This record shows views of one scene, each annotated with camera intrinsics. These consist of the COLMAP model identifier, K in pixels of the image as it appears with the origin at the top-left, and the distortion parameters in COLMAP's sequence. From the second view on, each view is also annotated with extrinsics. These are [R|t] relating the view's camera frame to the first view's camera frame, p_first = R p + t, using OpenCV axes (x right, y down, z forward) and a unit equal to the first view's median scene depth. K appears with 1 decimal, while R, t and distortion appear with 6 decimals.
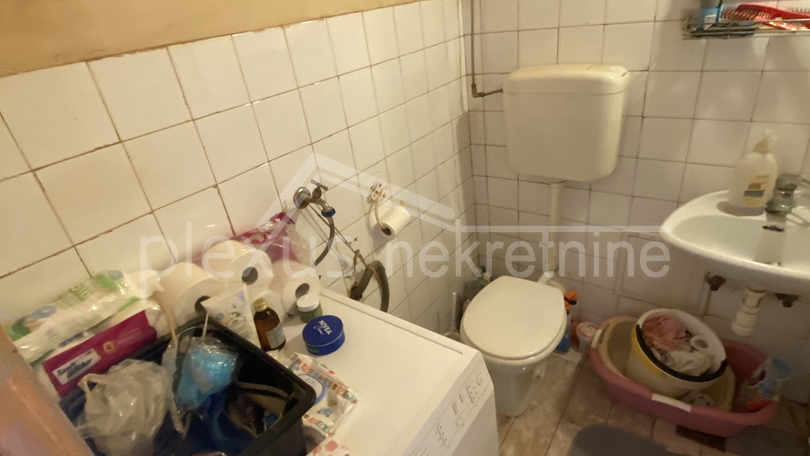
lens RADIAL K [[440.8, 0, 407.7], [0, 440.8, 228.1], [0, 0, 1]] dist [-0.005944, -0.002448]
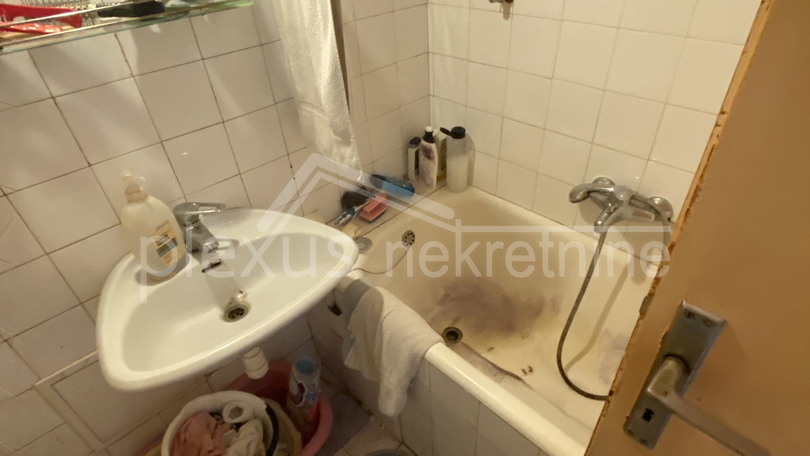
lens RADIAL K [[440.8, 0, 404.8], [0, 440.8, 225.8], [0, 0, 1]] dist [-0.005944, -0.002448]
pose [[0.184532, -0.490640, 0.851599, 0.242588], [0.501513, 0.792188, 0.347739, -0.163536], [-0.845241, 0.362919, 0.392246, 0.349134]]
